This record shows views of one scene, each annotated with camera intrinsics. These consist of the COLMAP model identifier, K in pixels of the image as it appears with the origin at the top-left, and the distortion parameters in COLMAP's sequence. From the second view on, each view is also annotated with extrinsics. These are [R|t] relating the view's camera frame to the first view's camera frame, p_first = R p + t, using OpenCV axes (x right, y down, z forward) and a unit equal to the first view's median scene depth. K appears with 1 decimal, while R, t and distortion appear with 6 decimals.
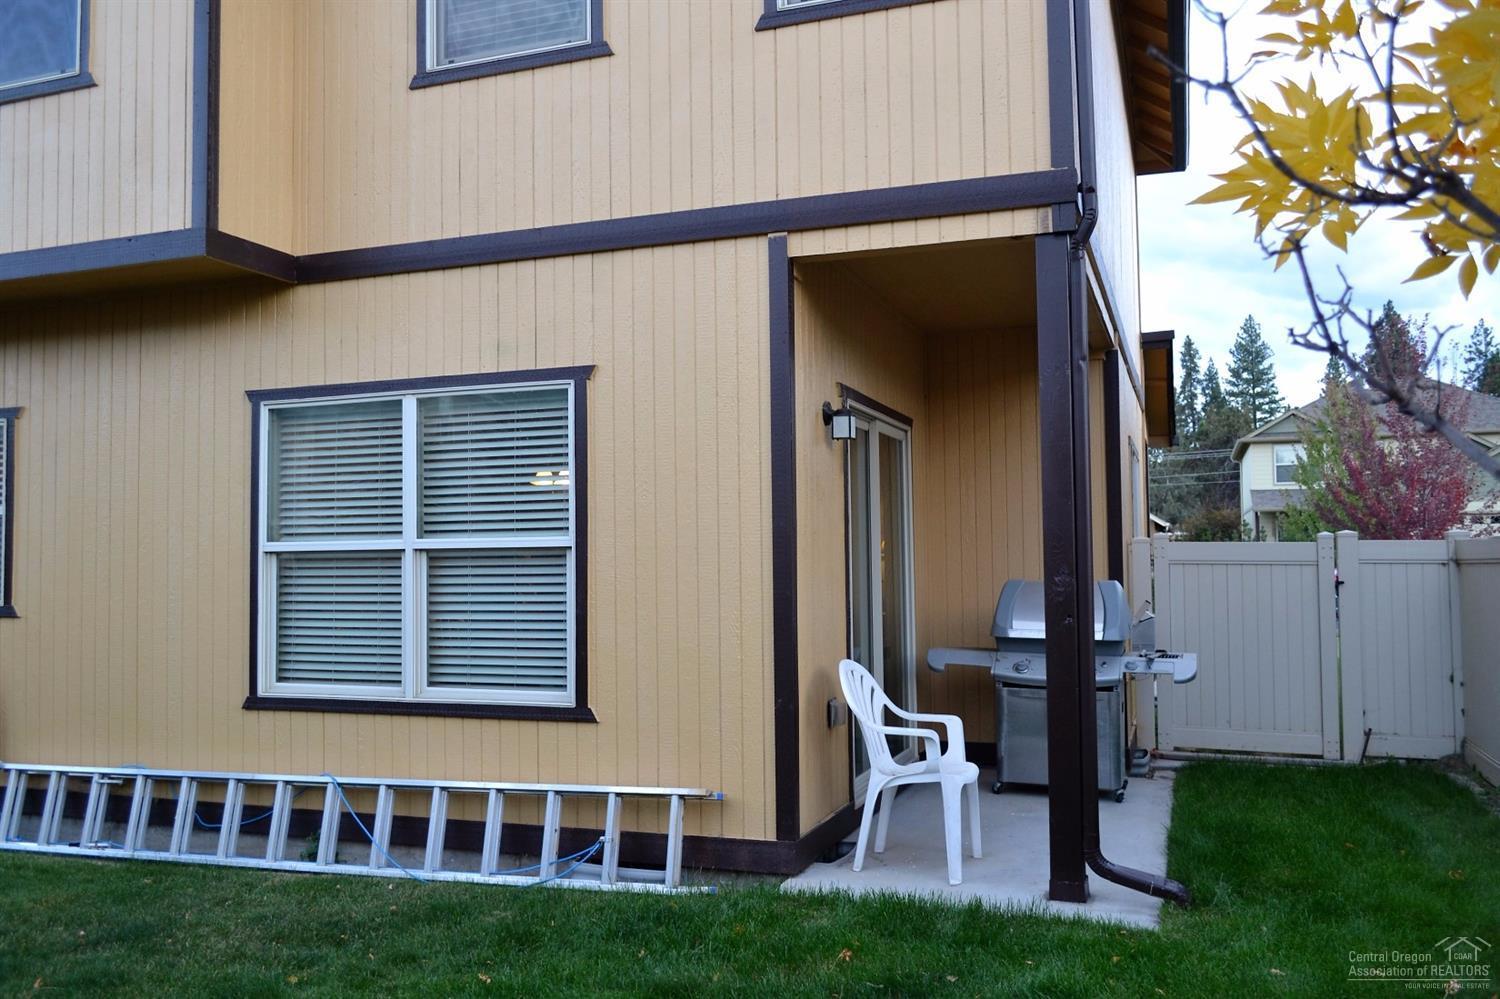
lens RADIAL K [[1220.9, 0, 750.0], [0, 1220.9, 499.5], [0, 0, 1]] dist [0.000773, -0.001072]
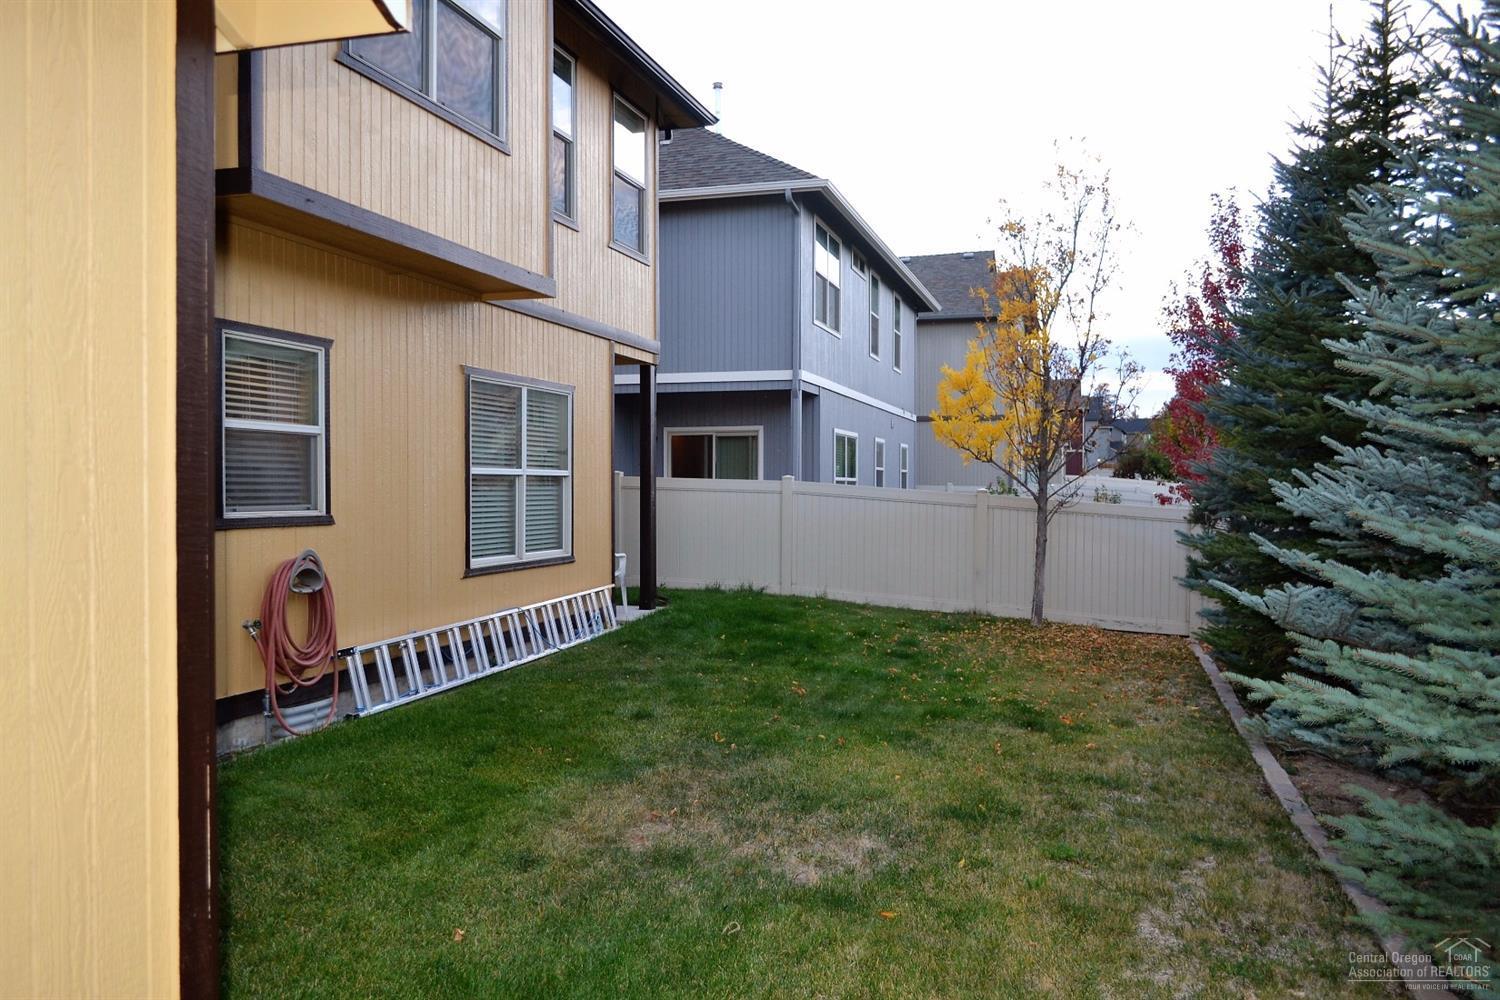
lens RADIAL K [[1220.9, 0, 750.0], [0, 1220.9, 500.0], [0, 0, 1]] dist [0.000773, -0.001072]
pose [[-0.054861, -0.002471, 0.998491, -1.938108], [-0.057547, 0.998343, -0.000691, 0.056598], [-0.996834, -0.057498, -0.054913, 0.742171]]
